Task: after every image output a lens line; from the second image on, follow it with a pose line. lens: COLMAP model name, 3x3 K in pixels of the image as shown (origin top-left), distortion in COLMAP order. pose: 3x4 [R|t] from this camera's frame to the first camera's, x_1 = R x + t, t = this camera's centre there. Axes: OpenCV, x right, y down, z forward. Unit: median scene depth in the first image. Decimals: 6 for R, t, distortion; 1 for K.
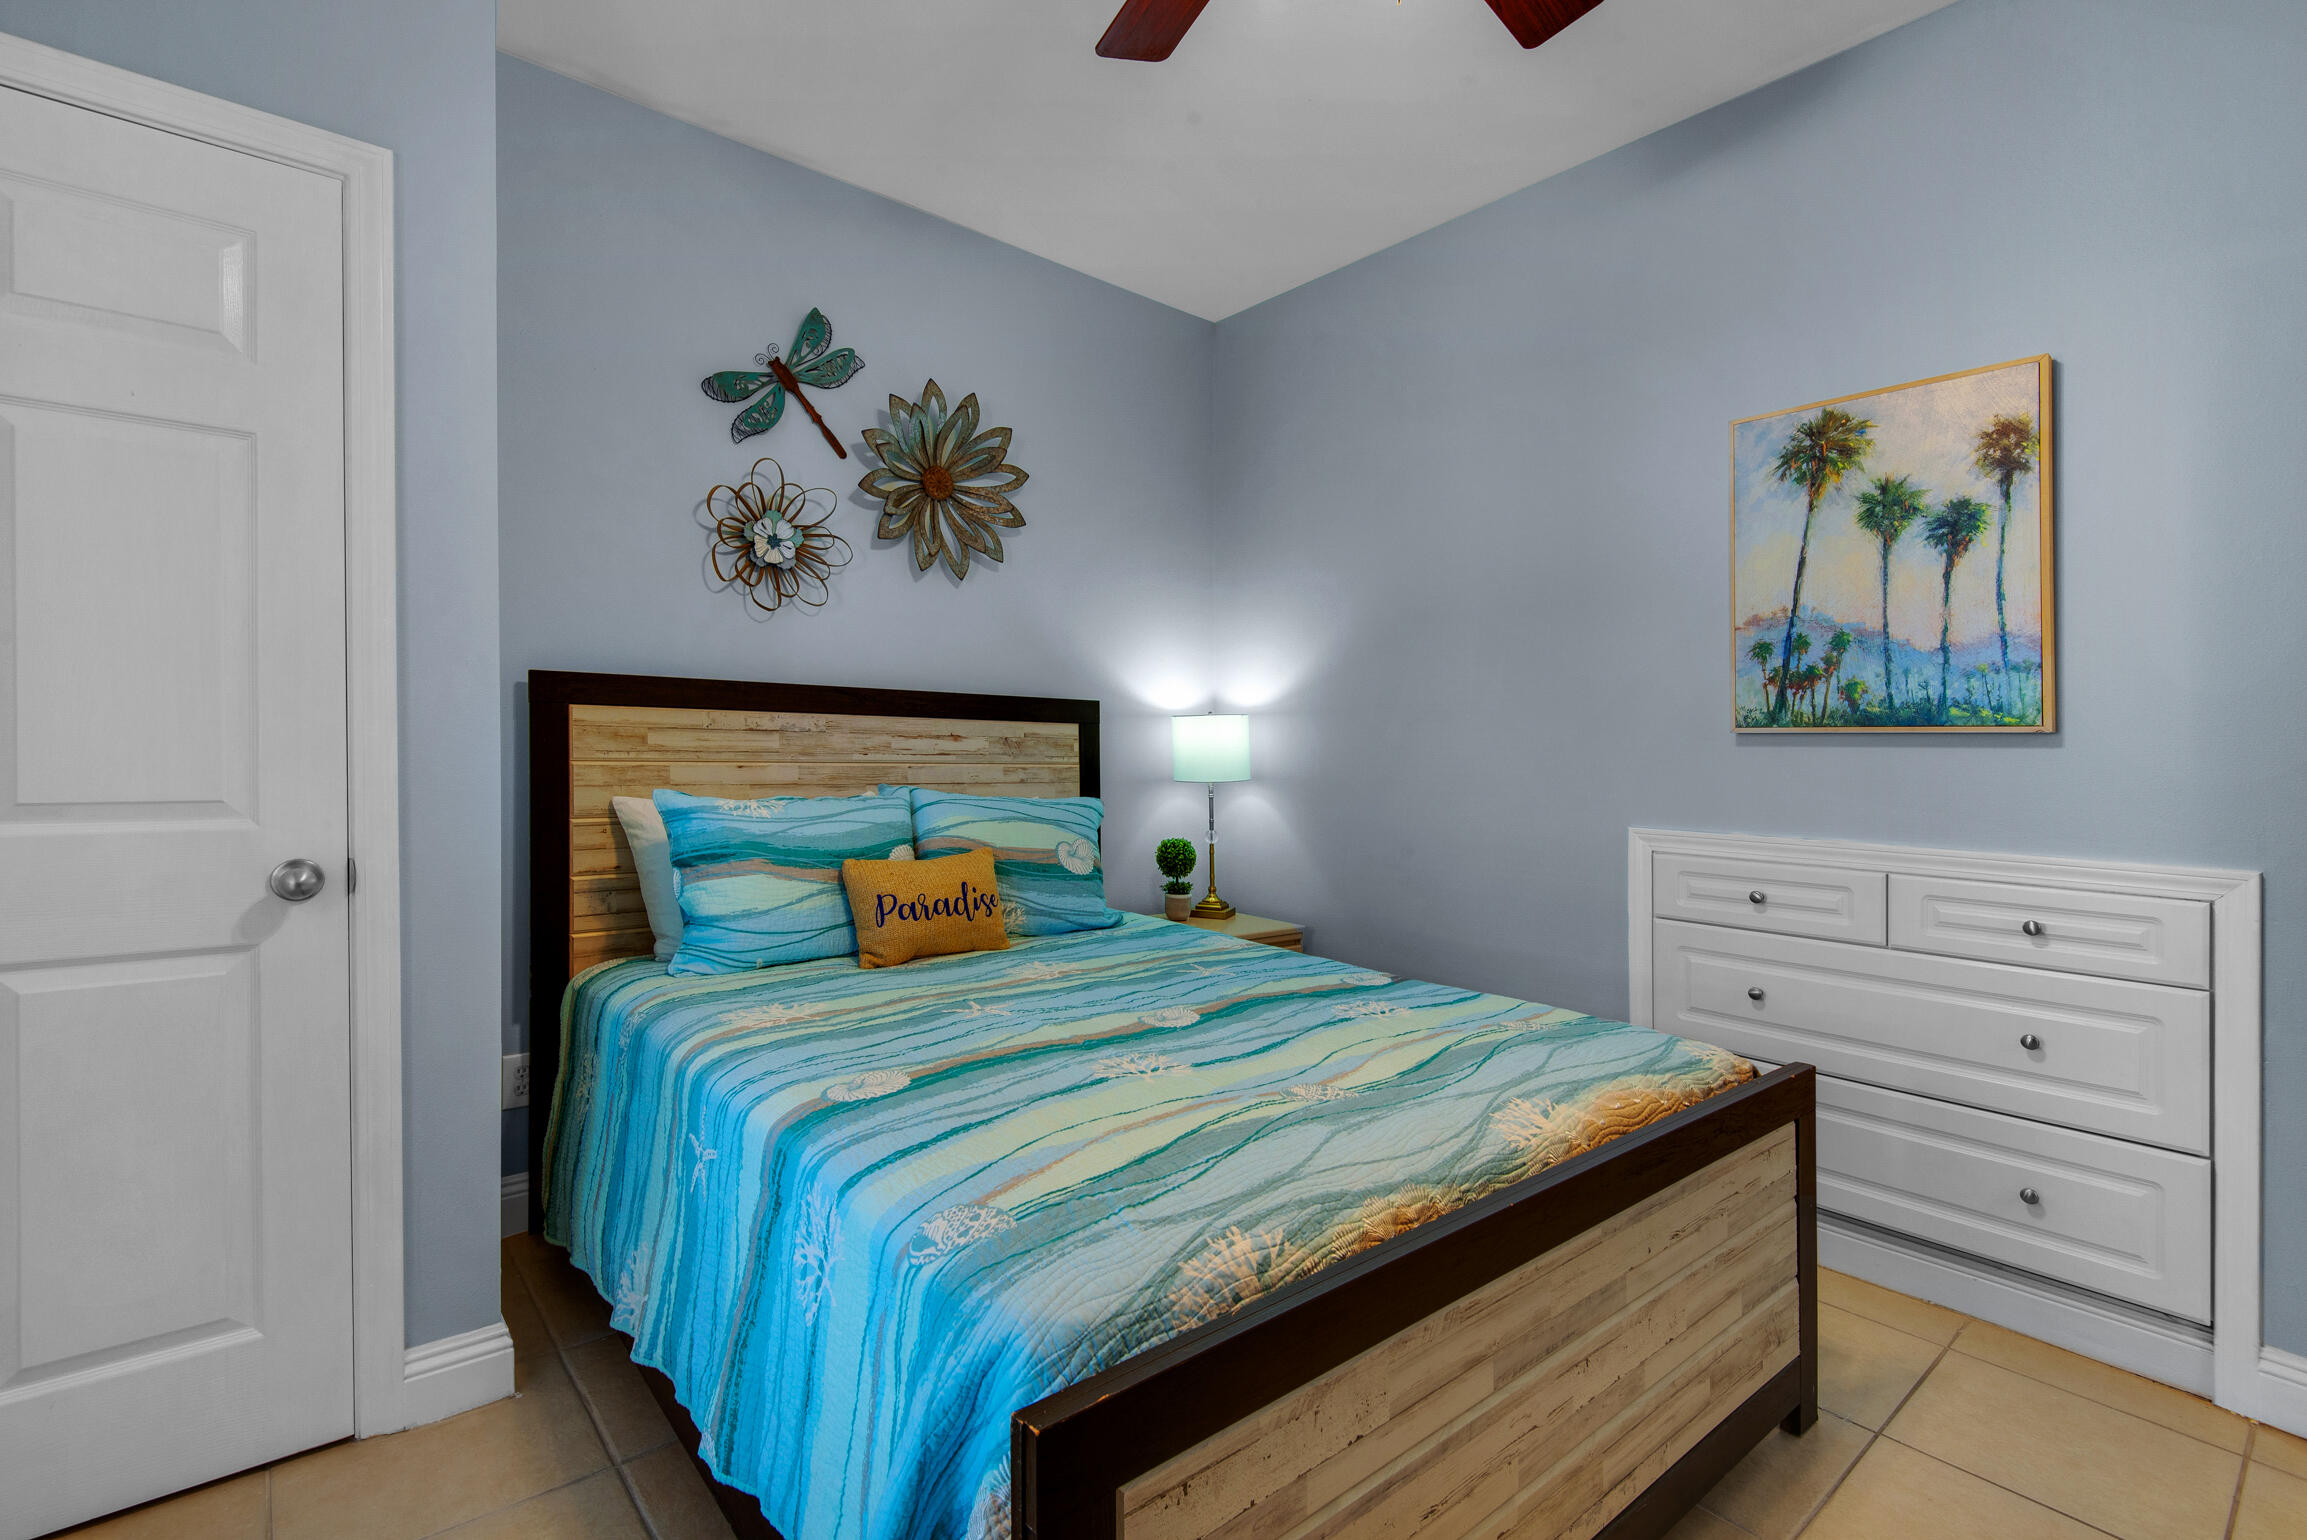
lens RADIAL K [[1067.7, 0, 1228.9], [0, 1067.7, 745.1], [0, 0, 1]] dist [0.023373, -0.000385]
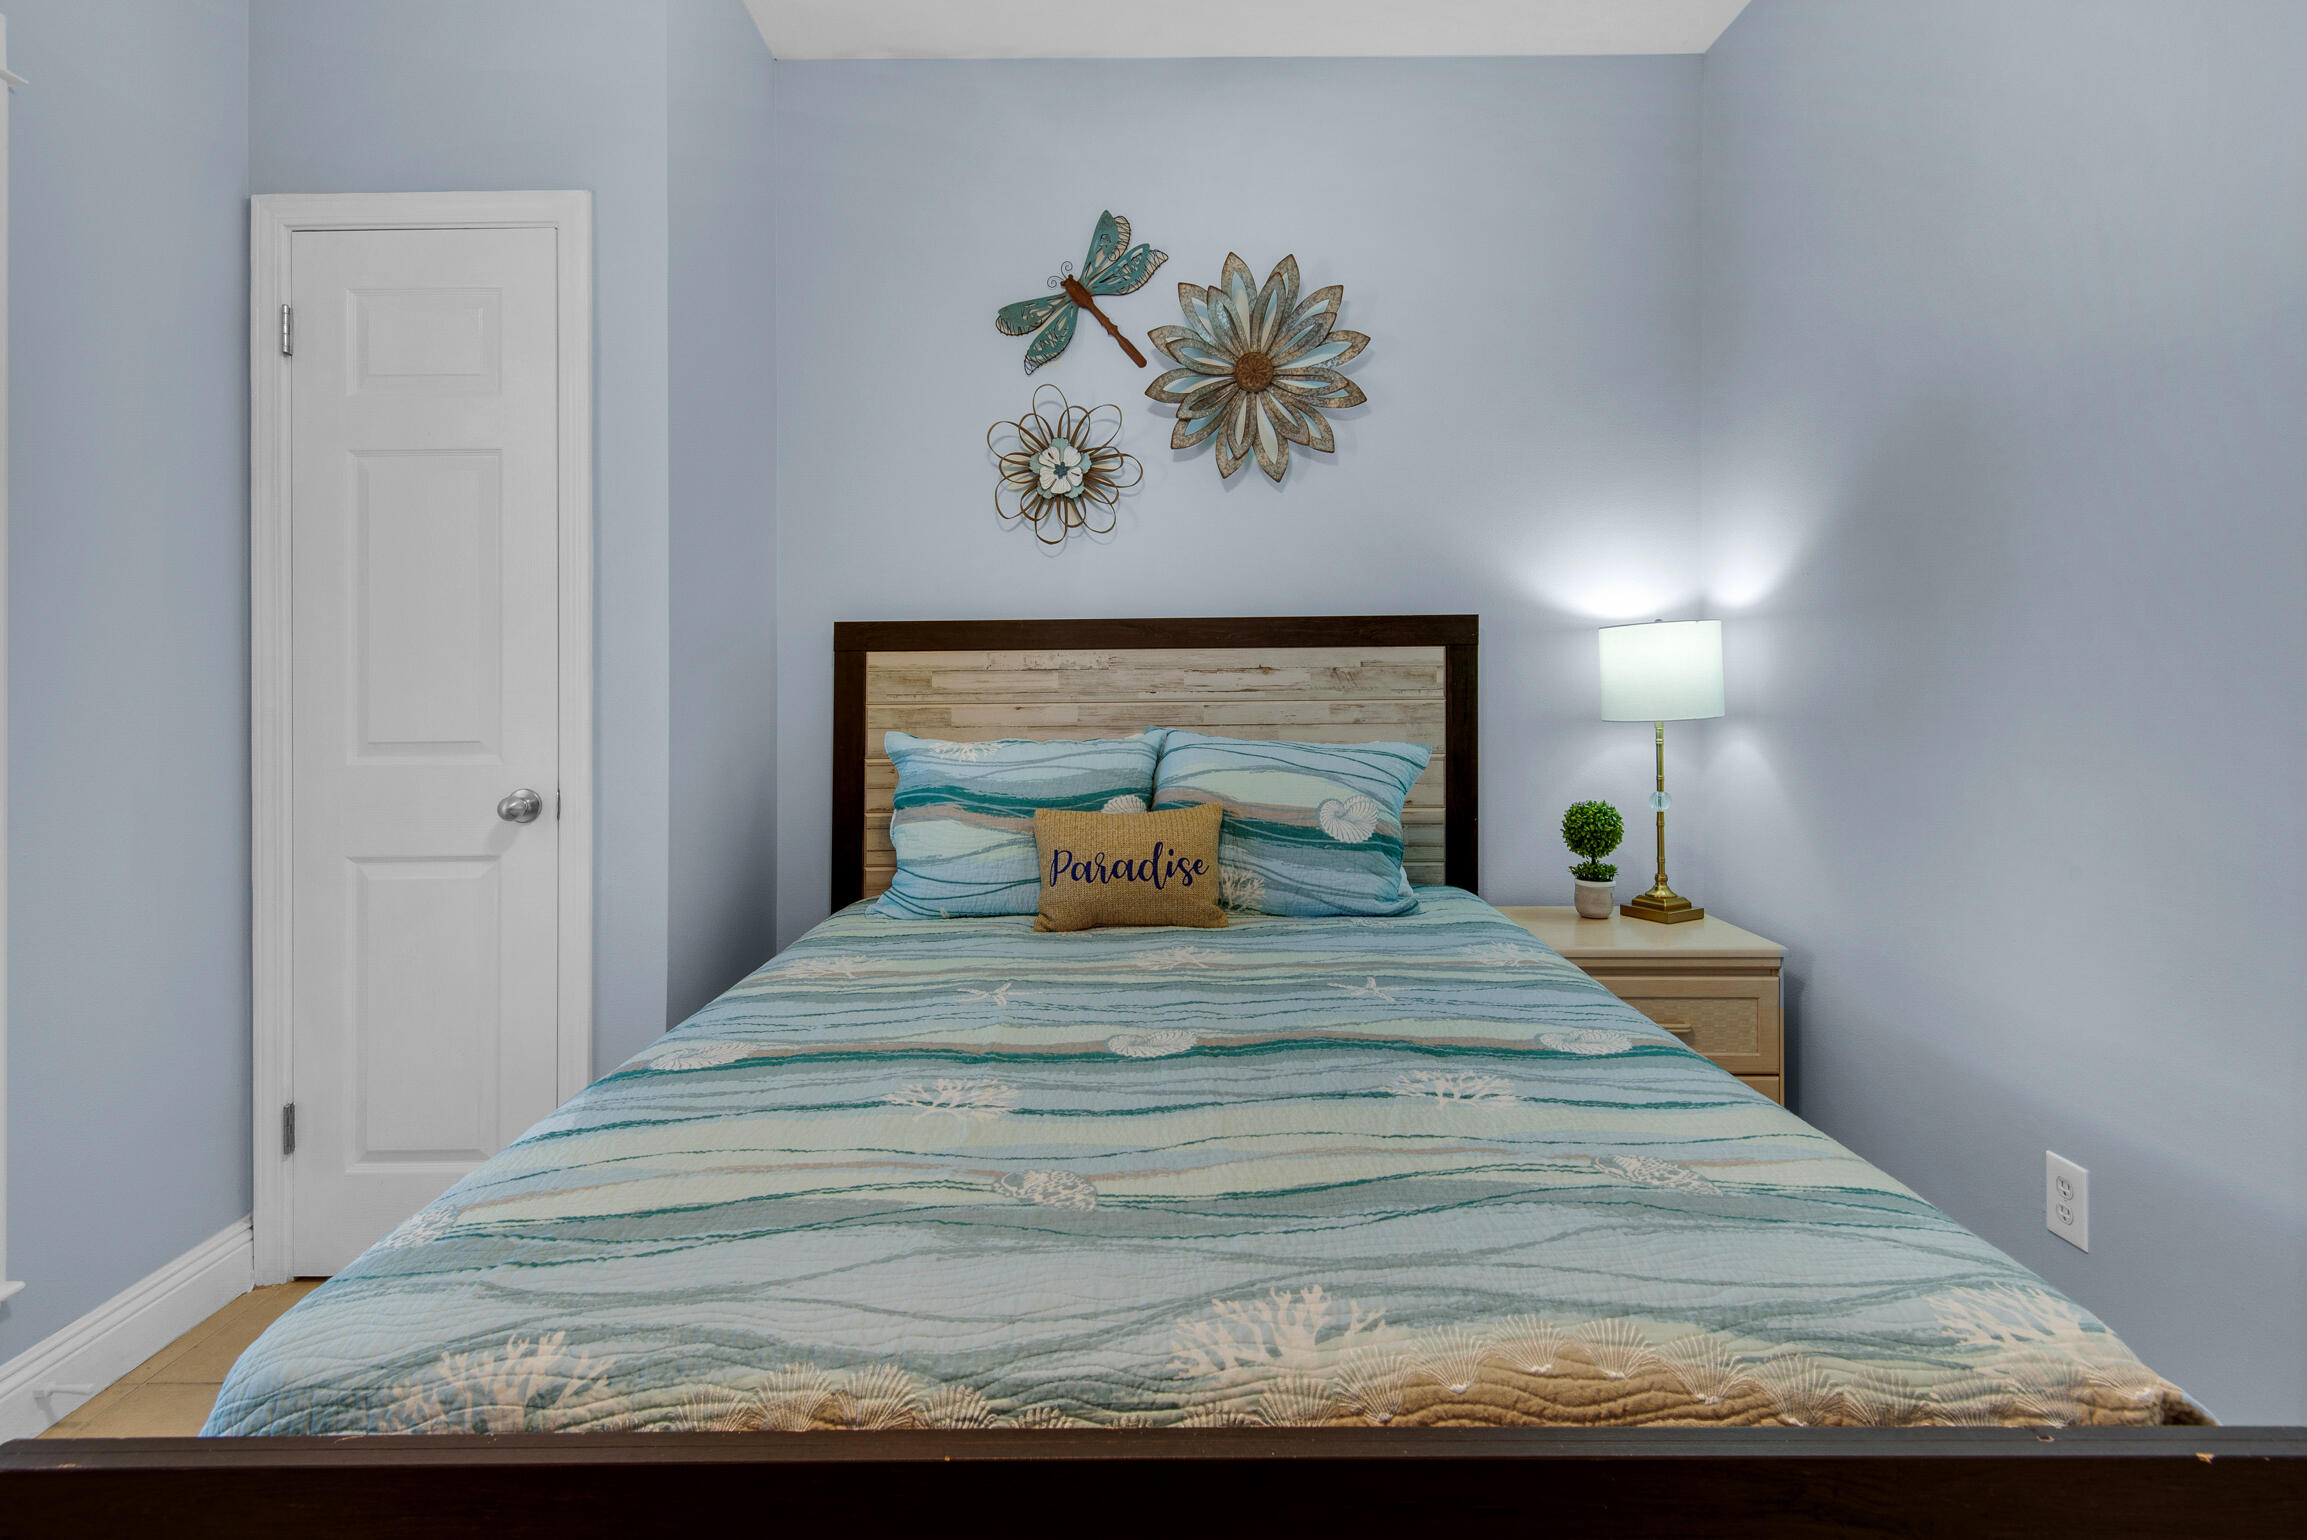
lens RADIAL K [[1213.7, 0, 1196.2], [0, 1213.7, 670.7], [0, 0, 1]] dist [0.036762, -0.026221]
pose [[0.744091, -0.031834, -0.667319, 0.396724], [0.027010, 0.999481, -0.017563, 0.010094], [0.667532, -0.004956, 0.744565, 0.292748]]
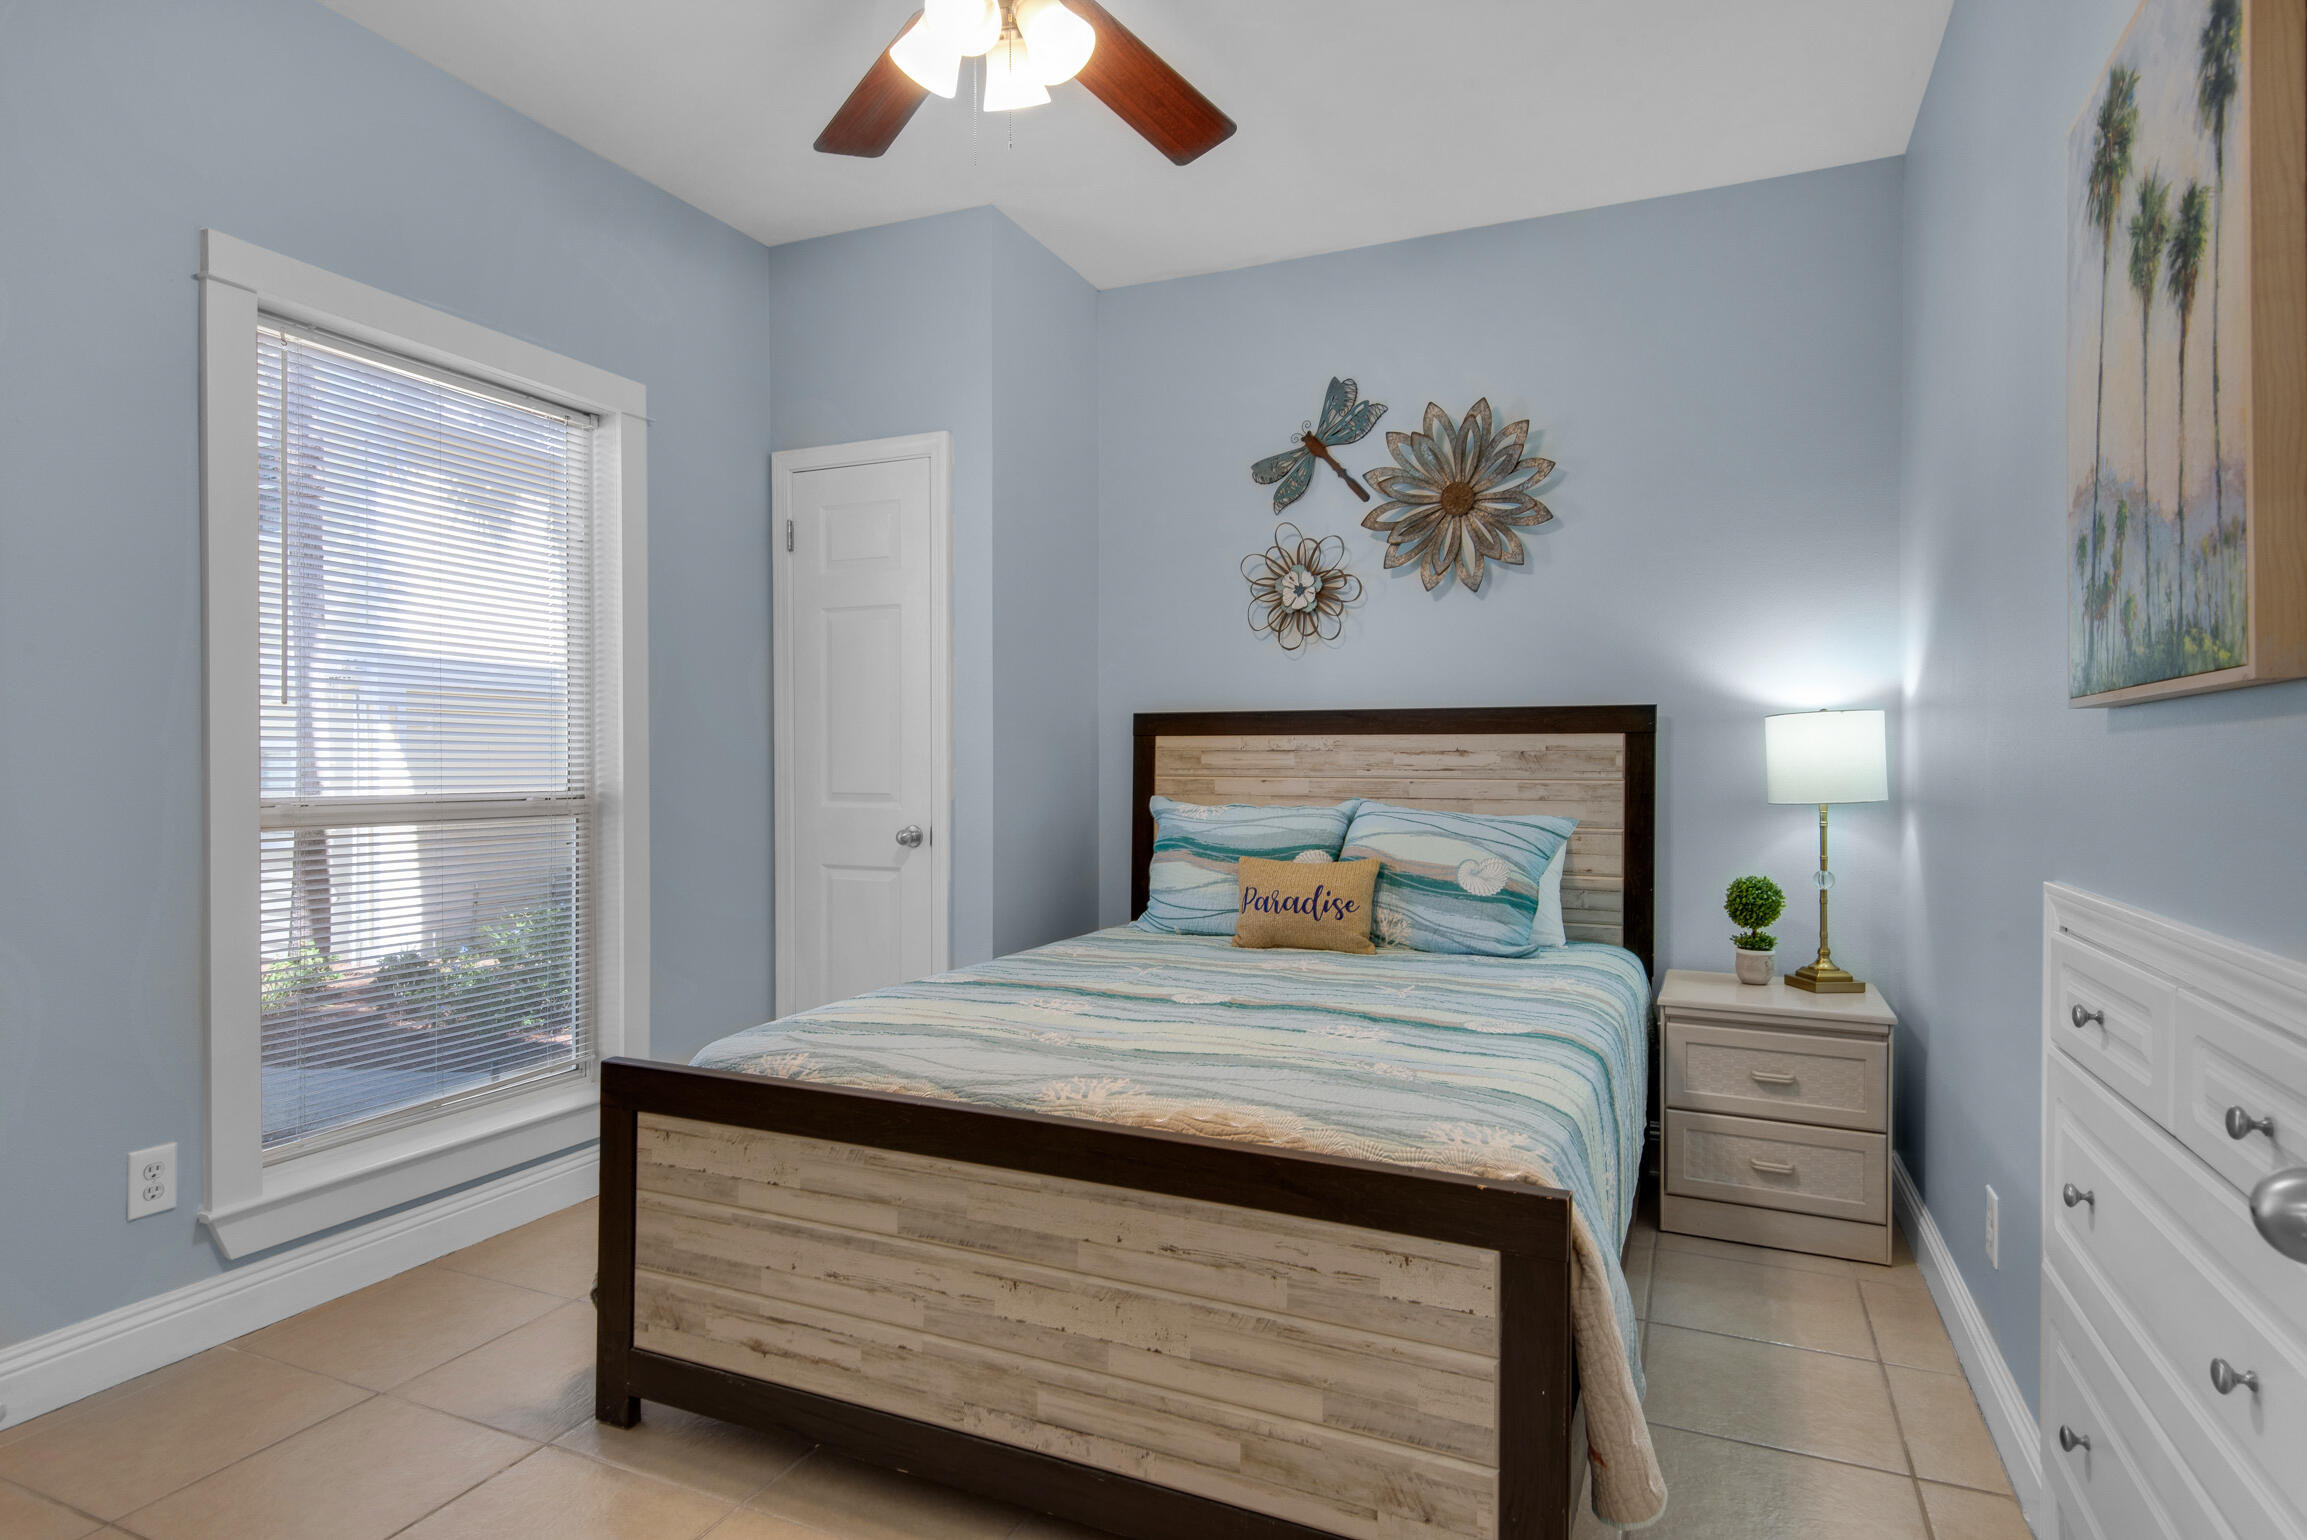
lens RADIAL K [[1267.6, 0, 1153.5], [0, 1267.6, 770.0], [0, 0, 1]] dist [0.052060, -0.067520]
pose [[0.395956, -0.010693, -0.918207, 0.832721], [0.008601, 0.999932, -0.007936, 0.018474], [0.918229, -0.004755, 0.396021, 0.315025]]
